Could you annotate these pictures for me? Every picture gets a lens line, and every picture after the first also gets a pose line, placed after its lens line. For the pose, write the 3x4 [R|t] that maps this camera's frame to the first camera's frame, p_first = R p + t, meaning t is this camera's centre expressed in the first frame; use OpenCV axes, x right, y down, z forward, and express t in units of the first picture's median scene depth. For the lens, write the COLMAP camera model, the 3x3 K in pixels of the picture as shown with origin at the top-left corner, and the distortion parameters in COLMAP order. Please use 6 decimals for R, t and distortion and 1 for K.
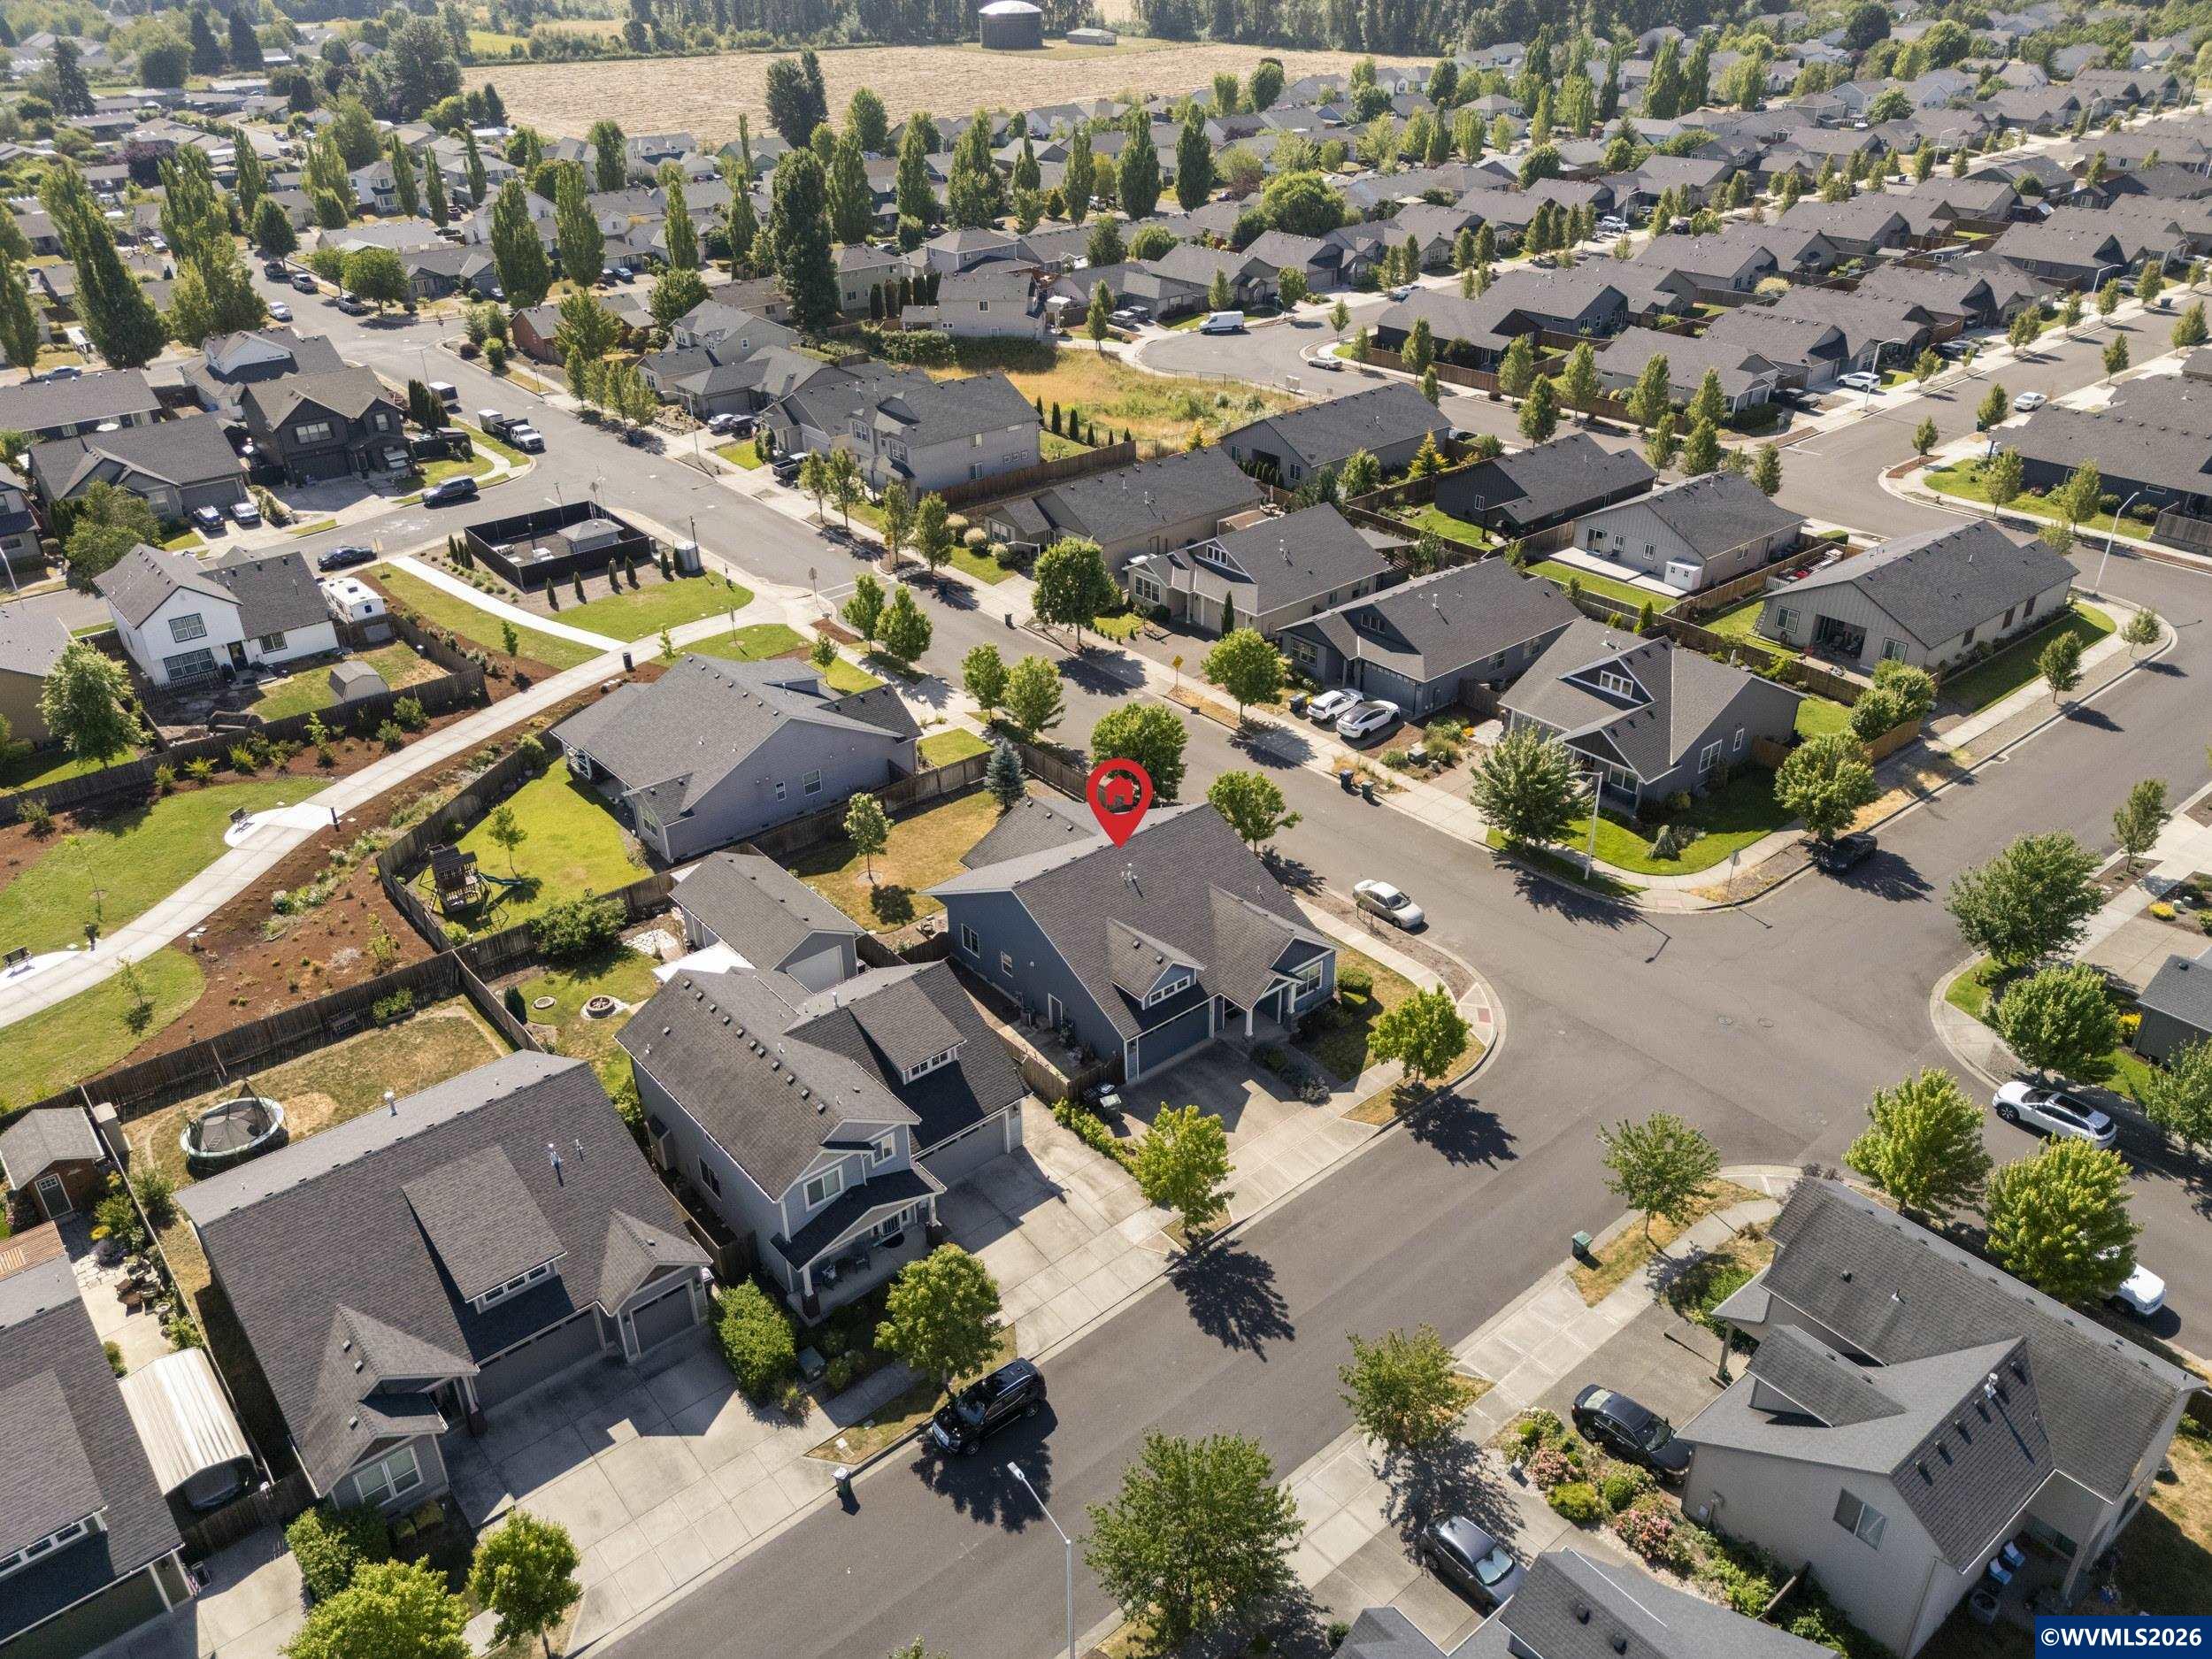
lens RADIAL K [[1647.4, 0, 1106.0], [0, 1647.4, 829.5], [0, 0, 1]] dist [0.107780, -0.123030]
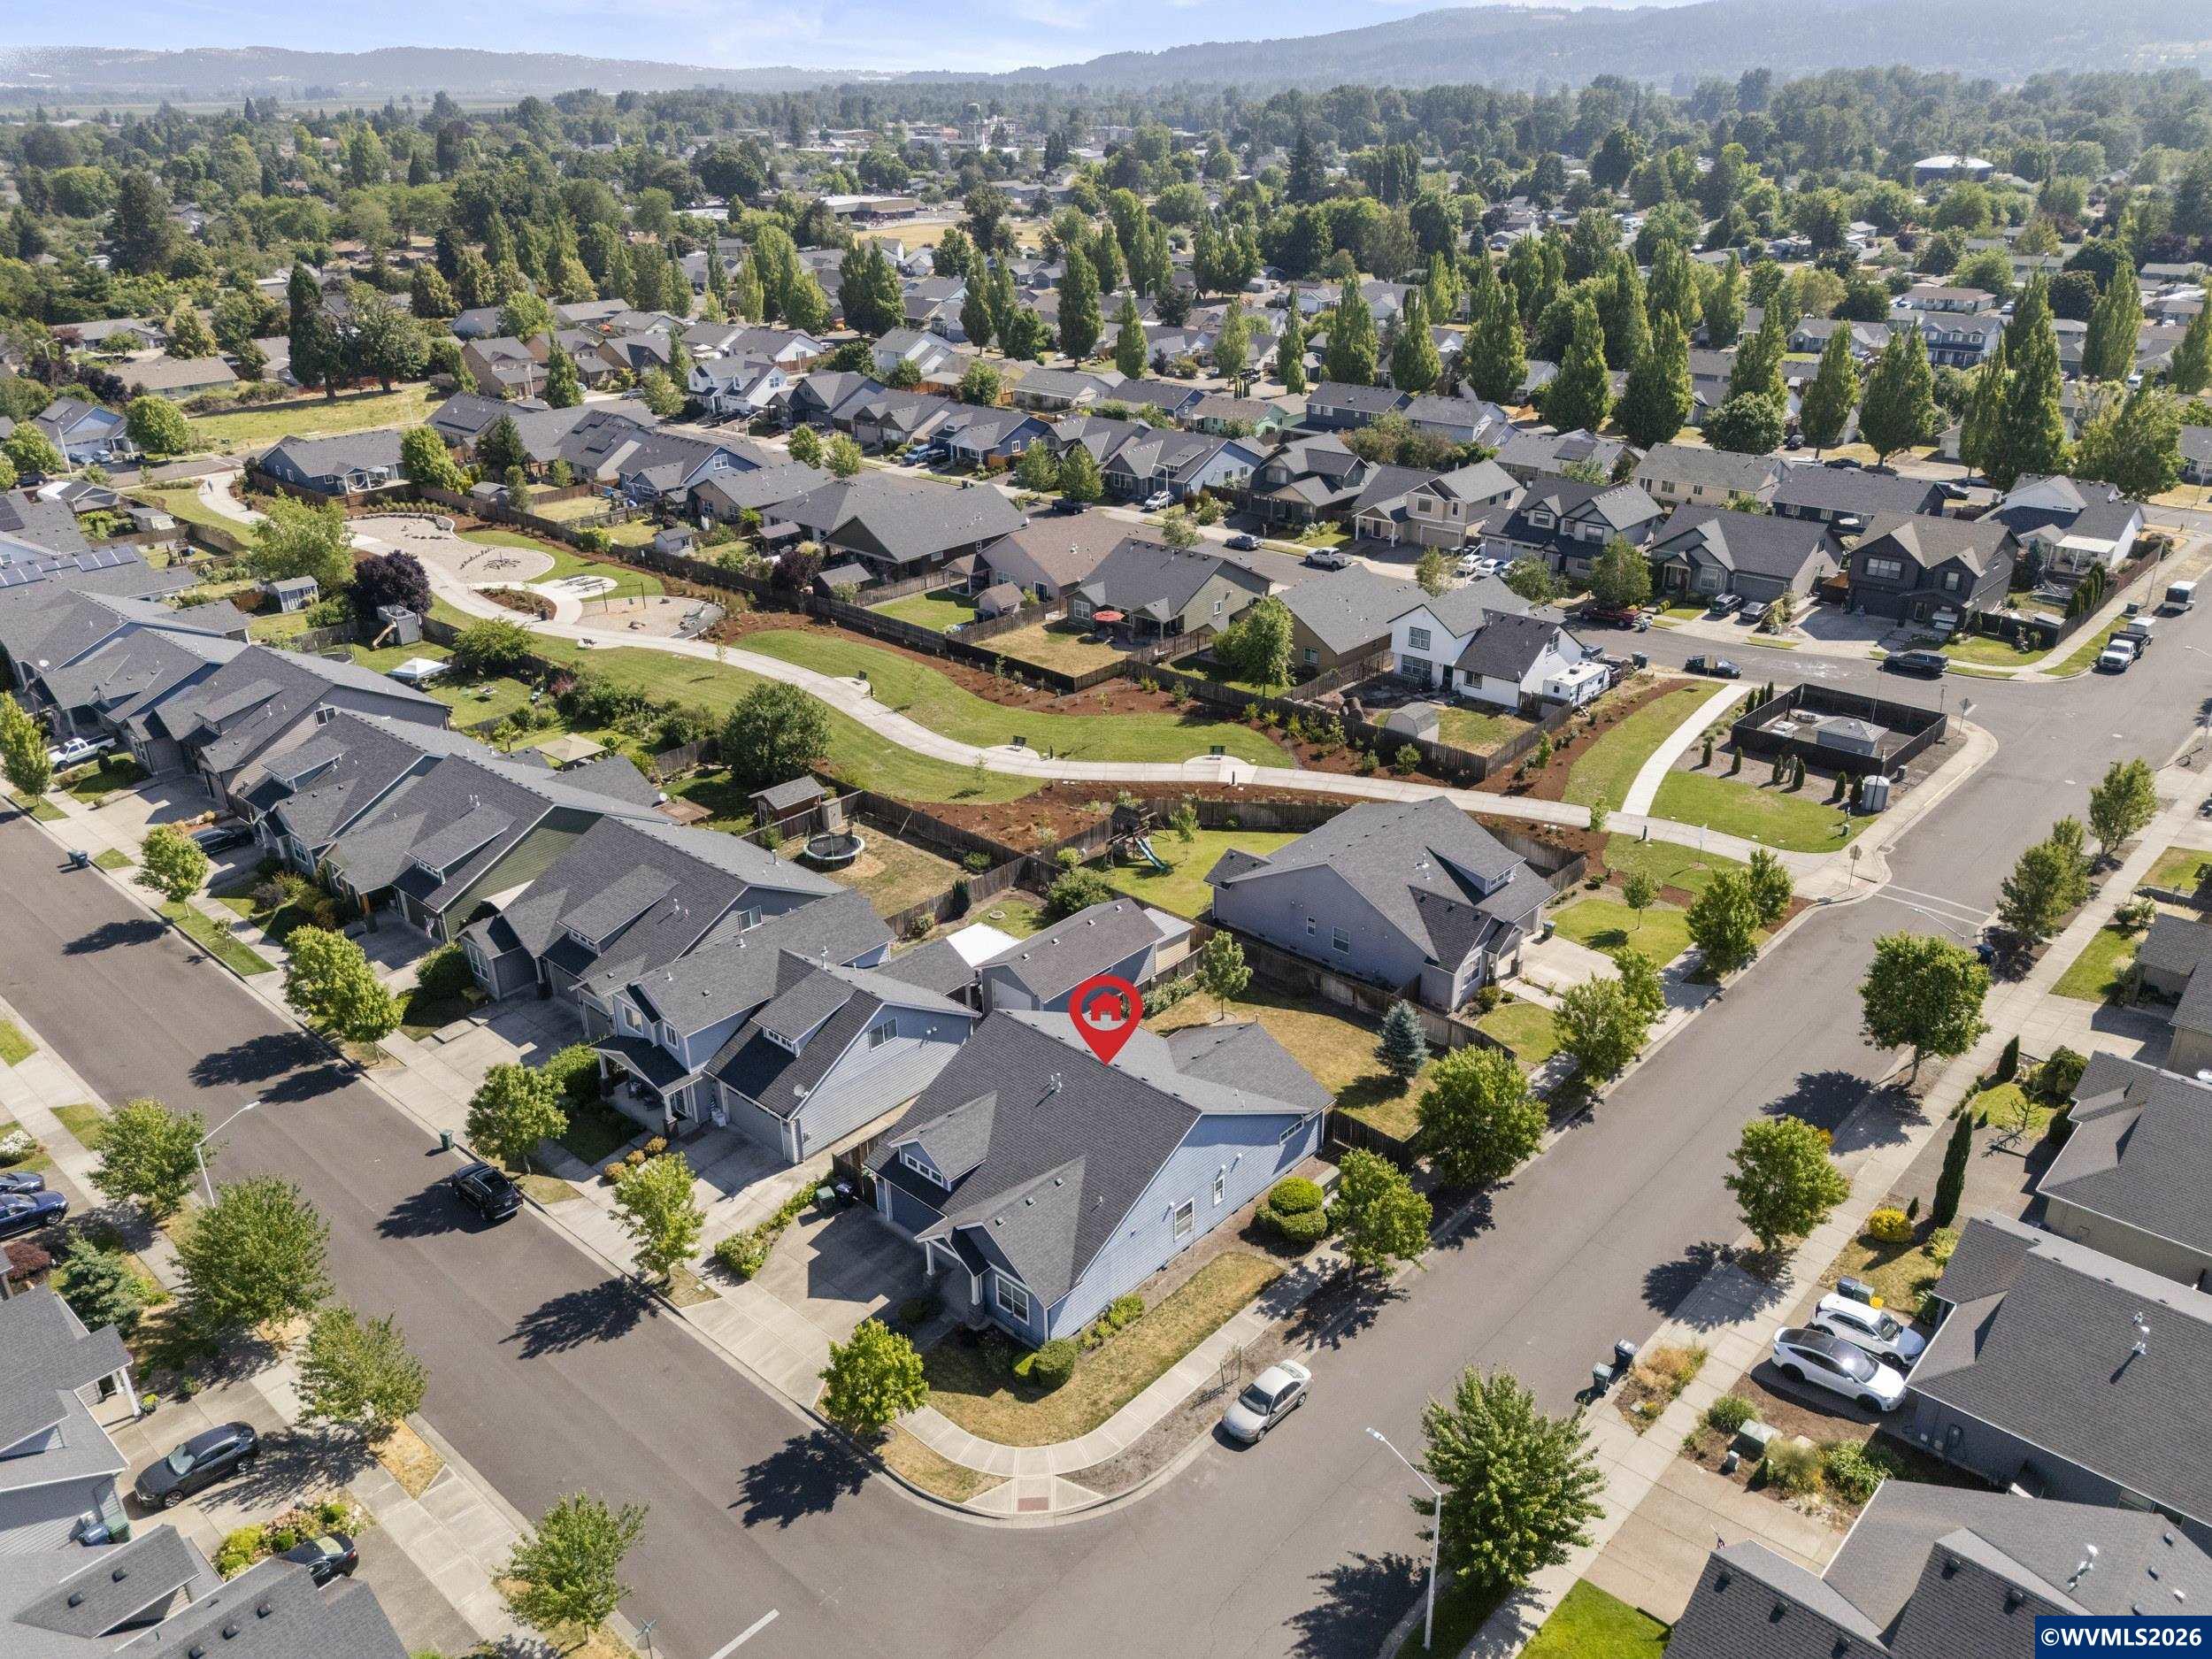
lens RADIAL K [[1679.9, 0, 1106.0], [0, 1679.9, 829.5], [0, 0, 1]] dist [0.117437, -0.281931]
pose [[0.126663, 0.420691, -0.898318, 0.550661], [-0.472583, 0.821823, 0.318233, -0.275704], [0.872136, 0.384222, 0.302906, 0.473212]]
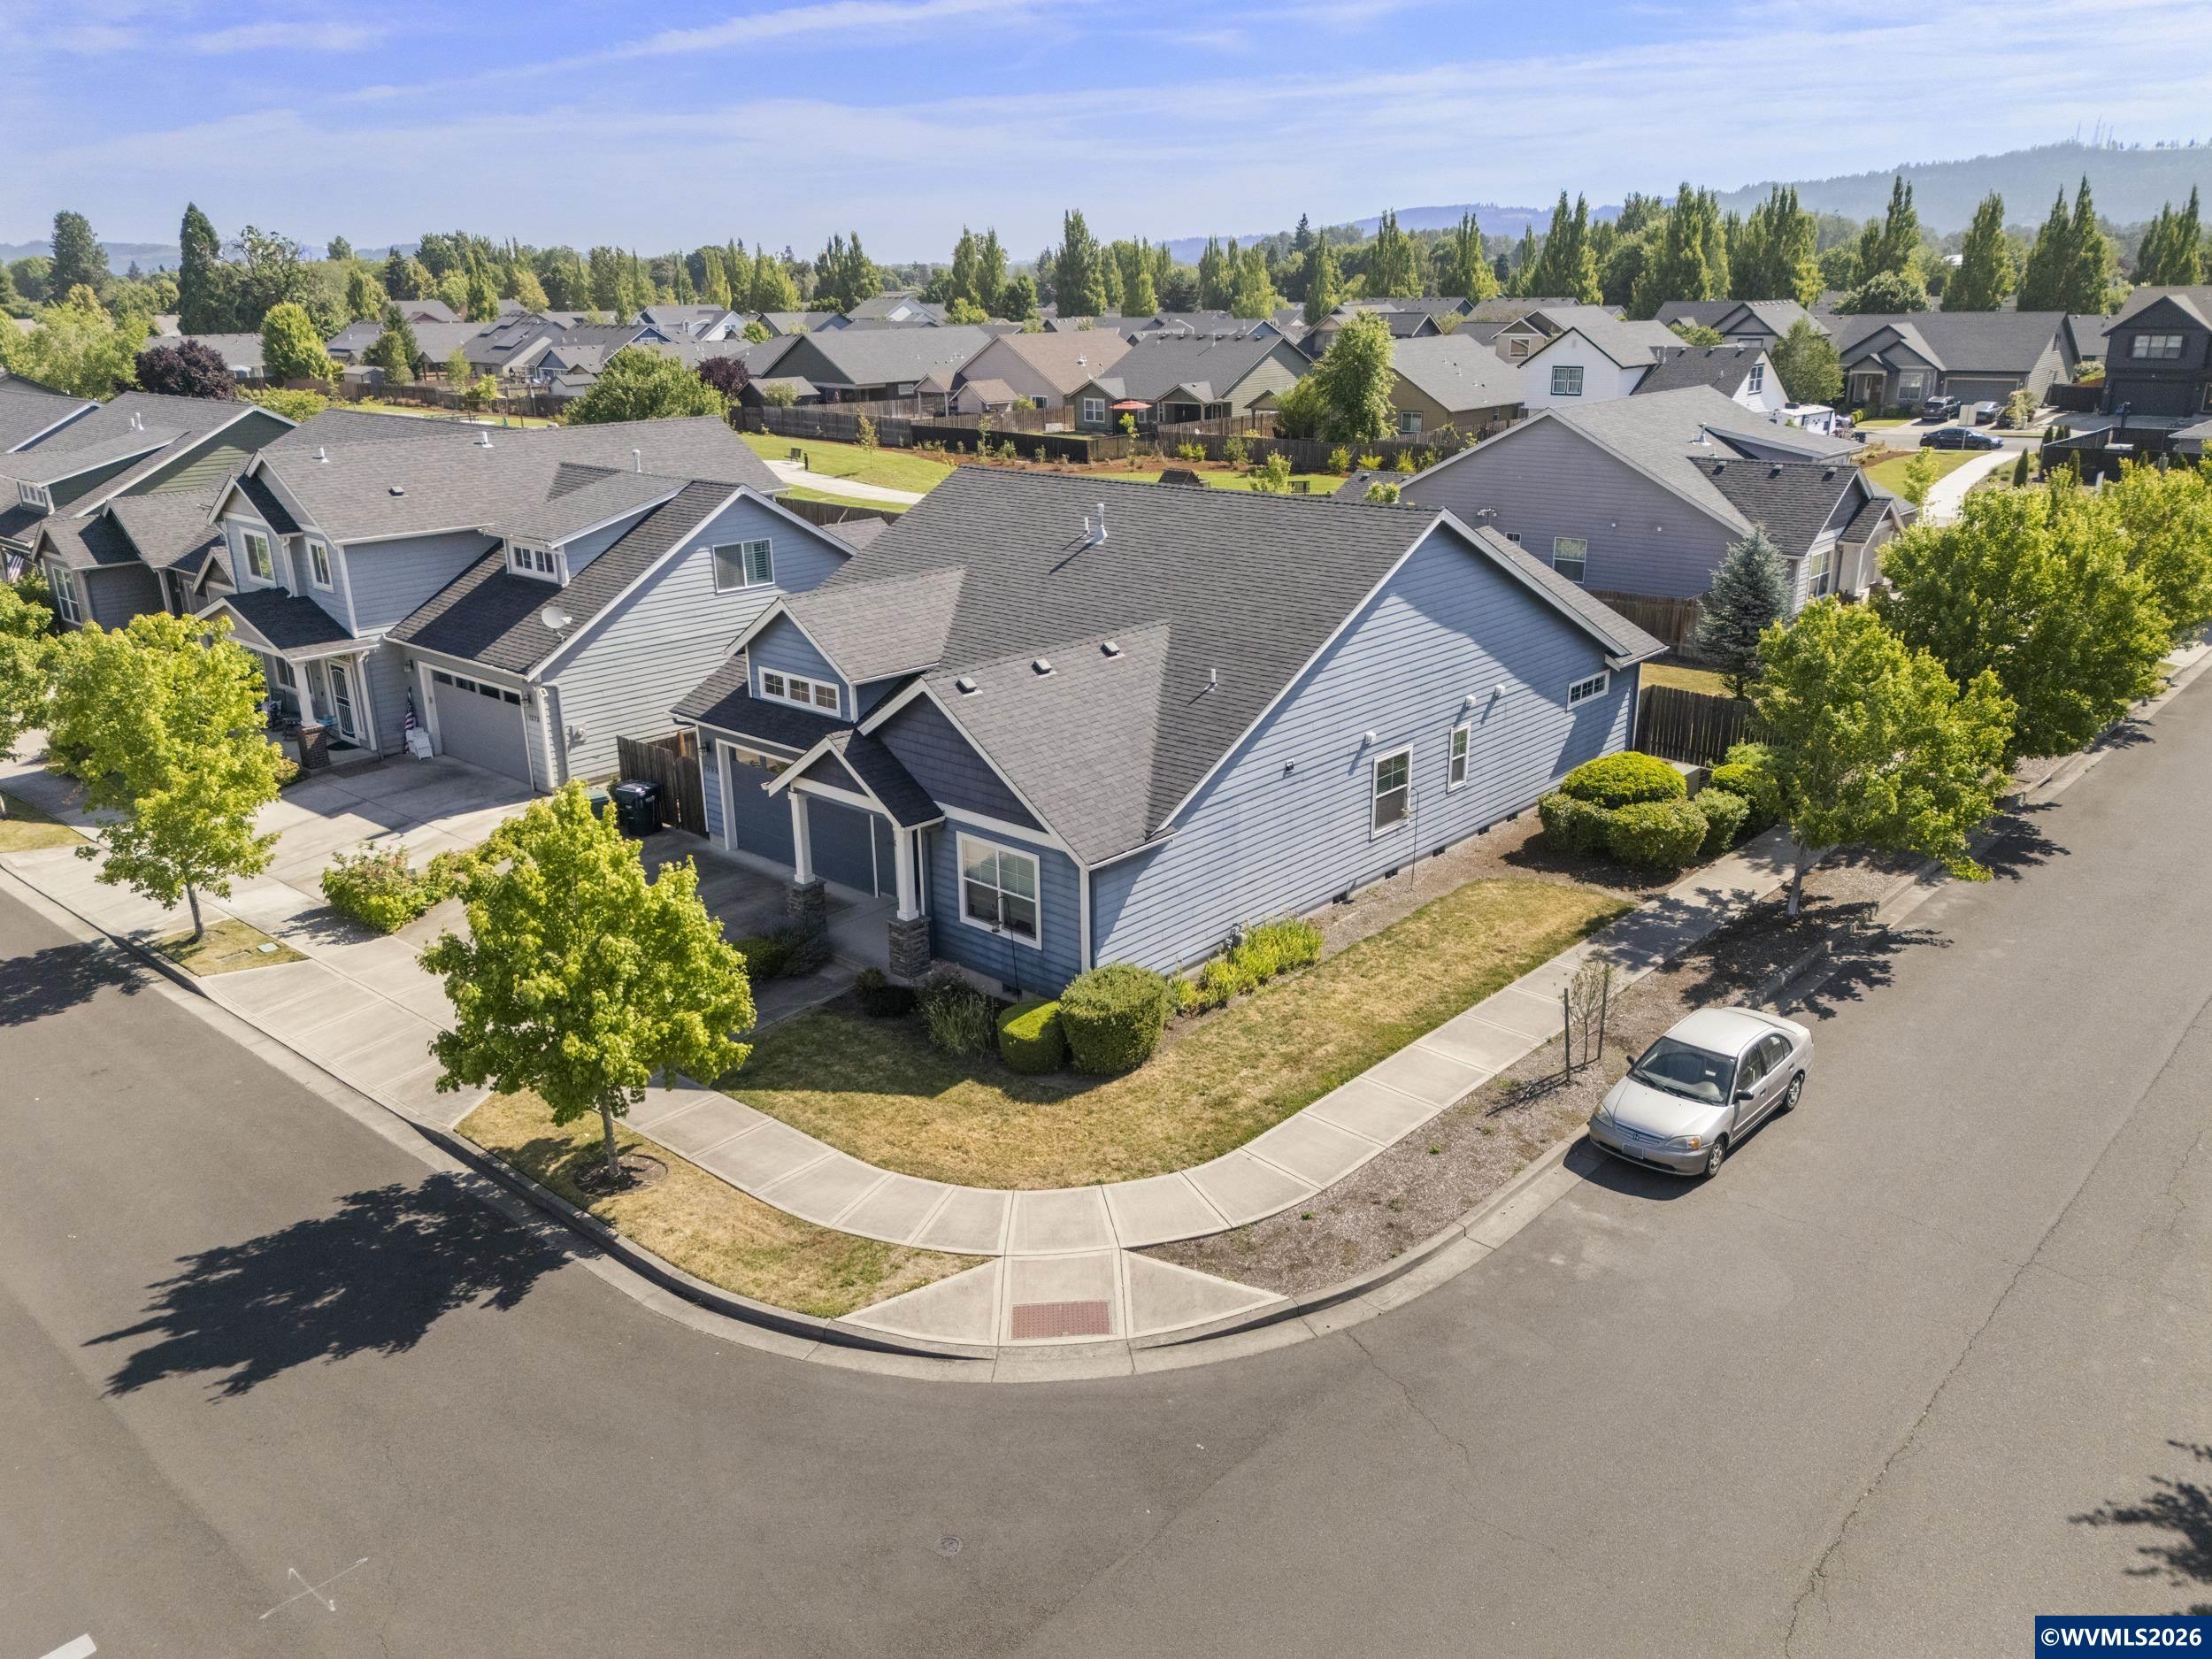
lens RADIAL K [[1647.4, 0, 1106.0], [0, 1647.4, 829.5], [0, 0, 1]] dist [0.107780, -0.123030]
pose [[0.133826, 0.318894, -0.938295, 0.298062], [-0.473155, 0.852485, 0.222246, -0.001890], [0.870755, 0.414217, 0.264971, 0.635963]]
